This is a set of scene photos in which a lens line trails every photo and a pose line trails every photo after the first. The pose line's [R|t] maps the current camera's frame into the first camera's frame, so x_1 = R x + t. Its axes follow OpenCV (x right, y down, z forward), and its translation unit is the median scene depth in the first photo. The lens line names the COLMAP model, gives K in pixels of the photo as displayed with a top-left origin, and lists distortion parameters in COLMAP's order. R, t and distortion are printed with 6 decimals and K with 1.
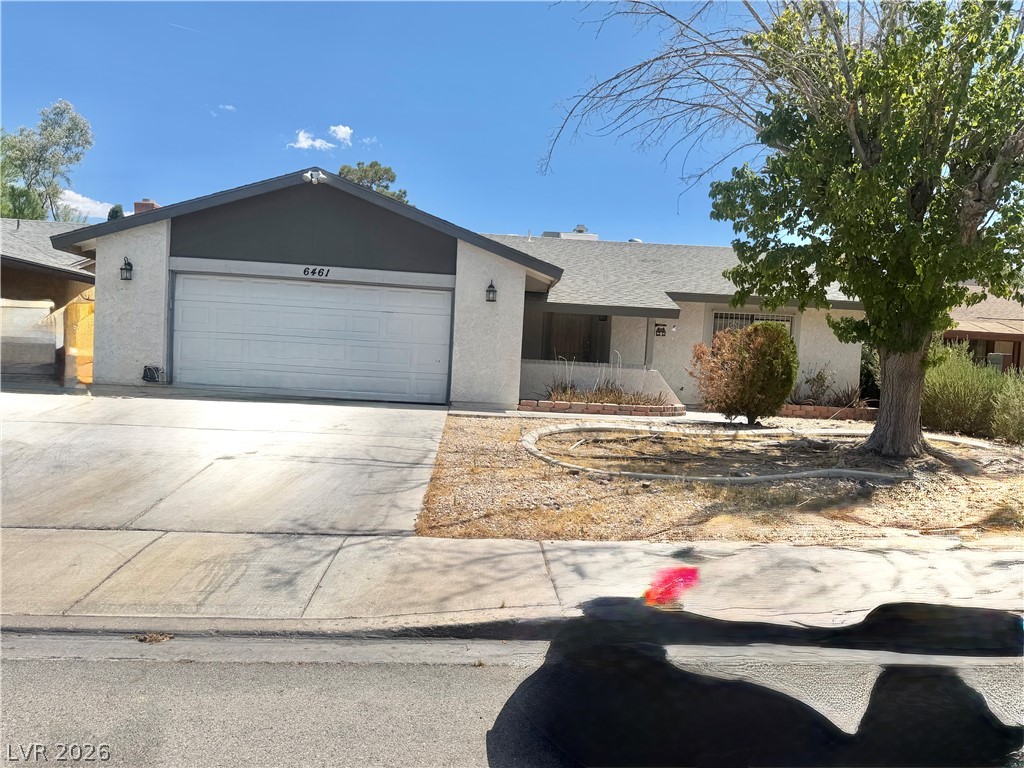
lens RADIAL K [[719.0, 0, 519.6], [0, 719.0, 386.4], [0, 0, 1]] dist [0.078486, -0.129151]
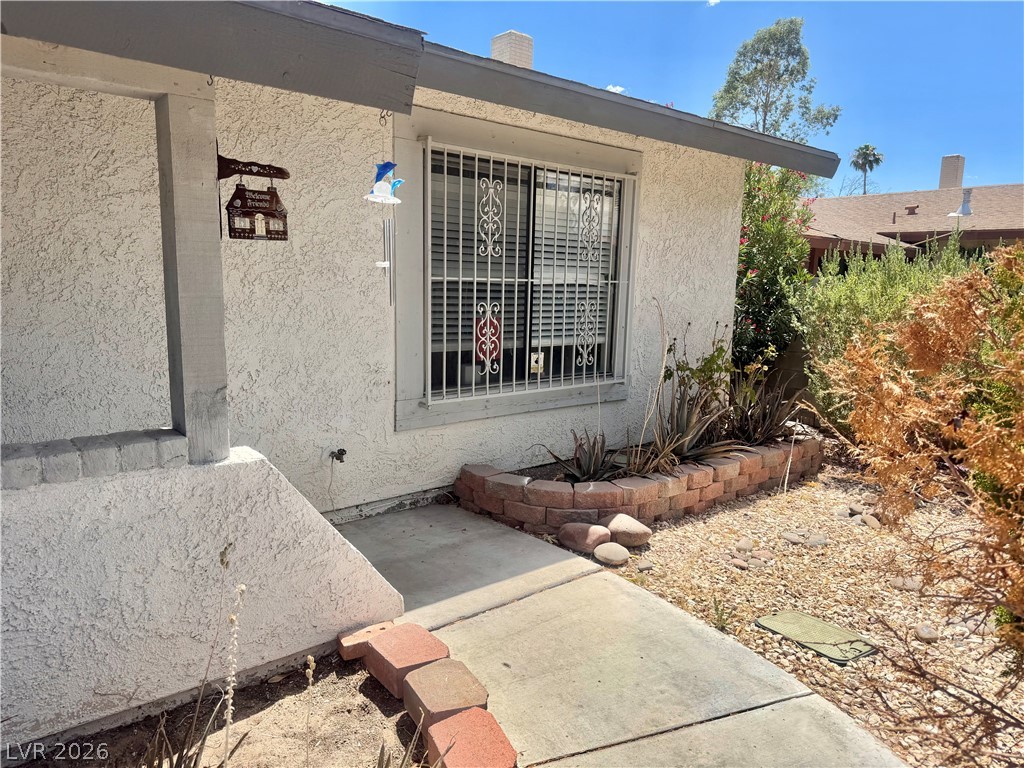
lens RADIAL K [[715.3, 0, 506.2], [0, 715.3, 397.5], [0, 0, 1]] dist [0.074238, -0.090572]
pose [[0.810229, -0.124761, 0.572681, 0.208704], [0.037928, 0.986195, 0.161186, -0.086395], [-0.584884, -0.108877, 0.803776, 1.220020]]
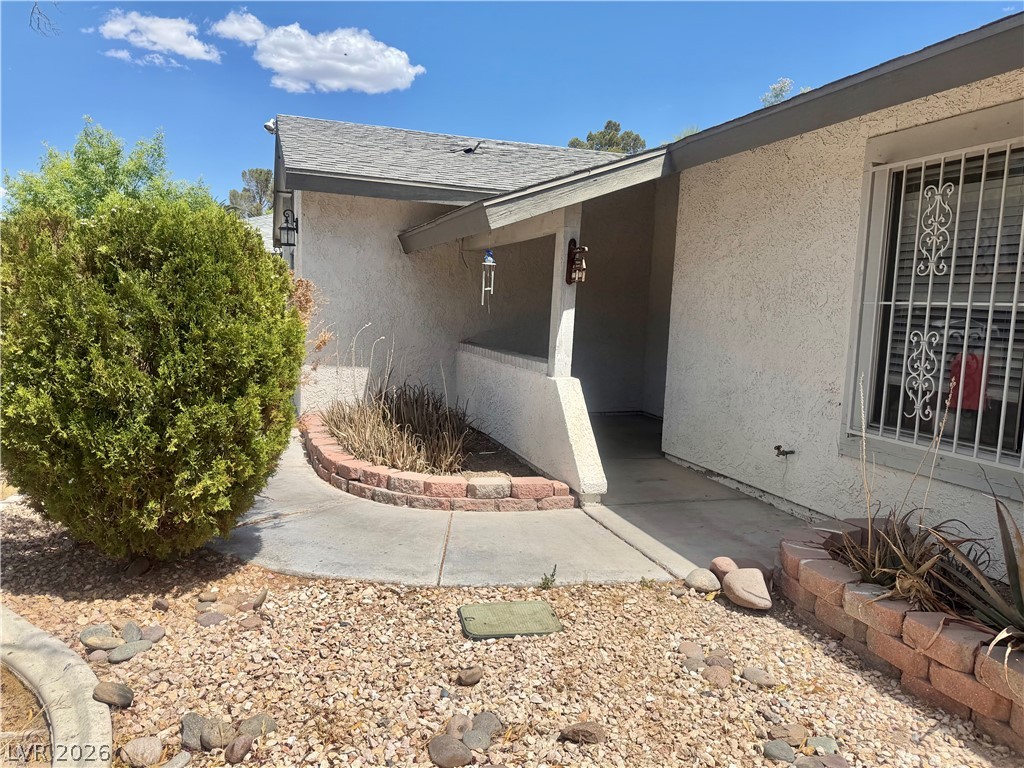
lens RADIAL K [[728.1, 0, 512.0], [0, 728.1, 384.0], [0, 0, 1]] dist [0.110067, -0.145190]
pose [[0.240068, 0.063883, -0.968652, 0.780483], [-0.054073, 0.997163, 0.052362, -0.054993], [0.969249, 0.039808, 0.242841, 1.295875]]
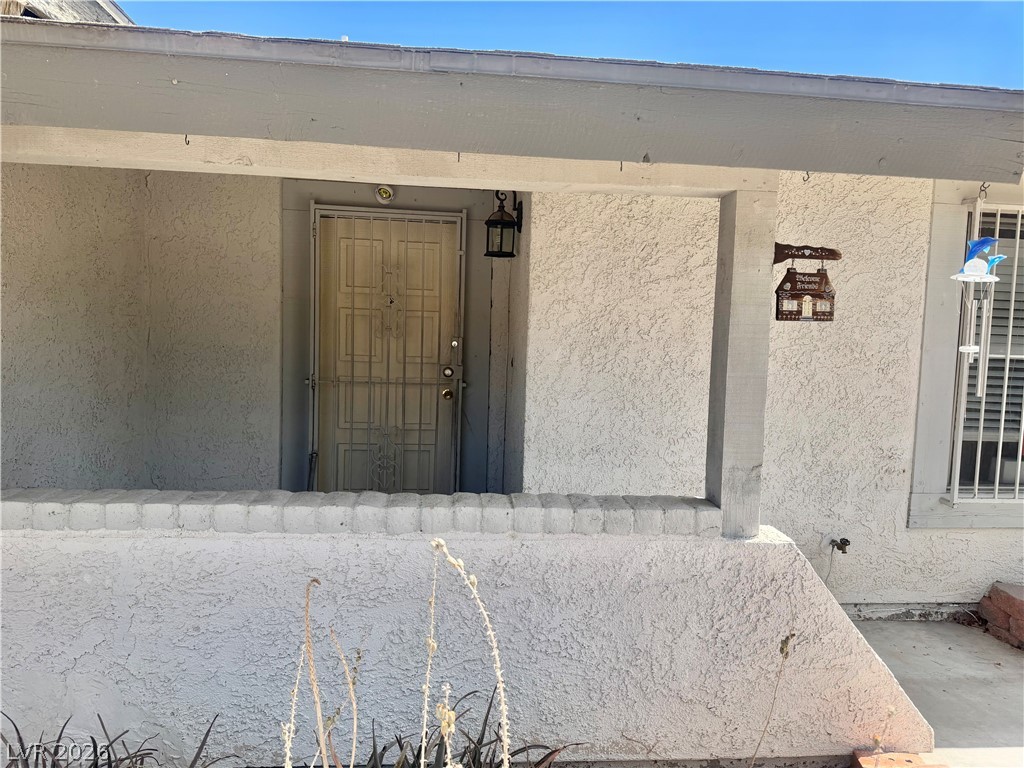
lens RADIAL K [[713.3, 0, 497.1], [0, 713.3, 386.5], [0, 0, 1]] dist [0.052171, -0.055851]
pose [[0.999856, -0.016857, 0.002105, 0.183126], [0.016766, 0.999159, 0.037420, -0.091423], [-0.002734, -0.037379, 0.999297, 1.227499]]
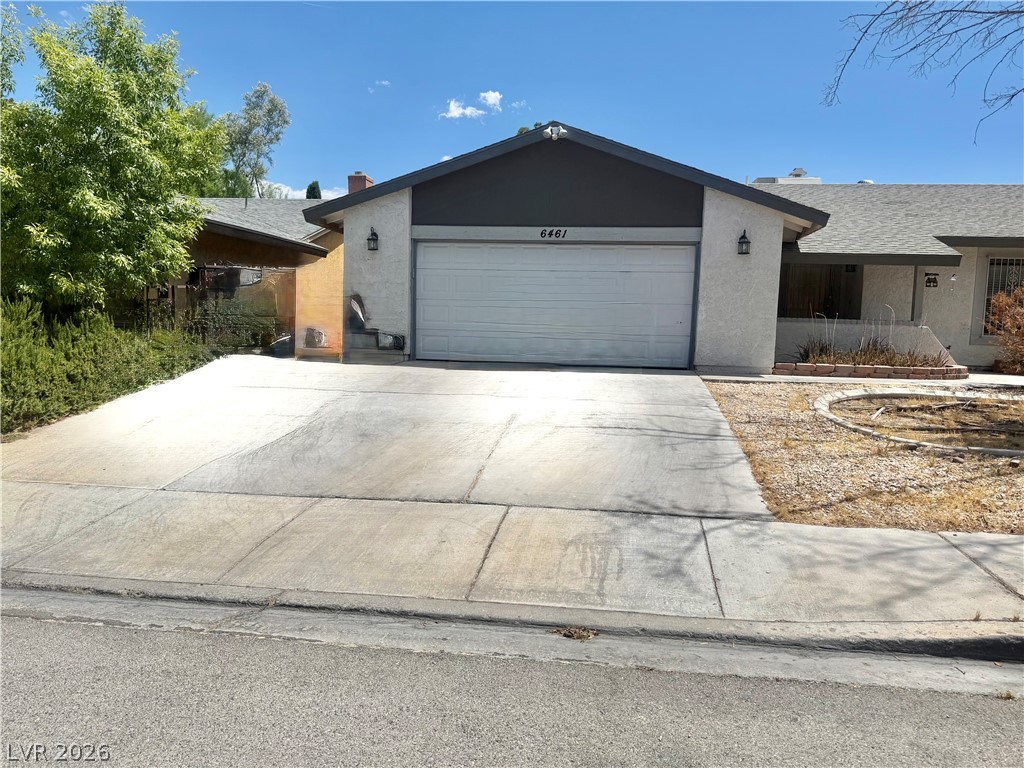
lens RADIAL K [[719.0, 0, 519.6], [0, 719.0, 386.4], [0, 0, 1]] dist [0.078486, -0.129151]
pose [[0.978517, -0.005460, -0.206093, -0.162973], [0.016292, 0.998571, 0.050896, -0.004275], [0.205520, -0.053160, 0.977208, 0.047333]]
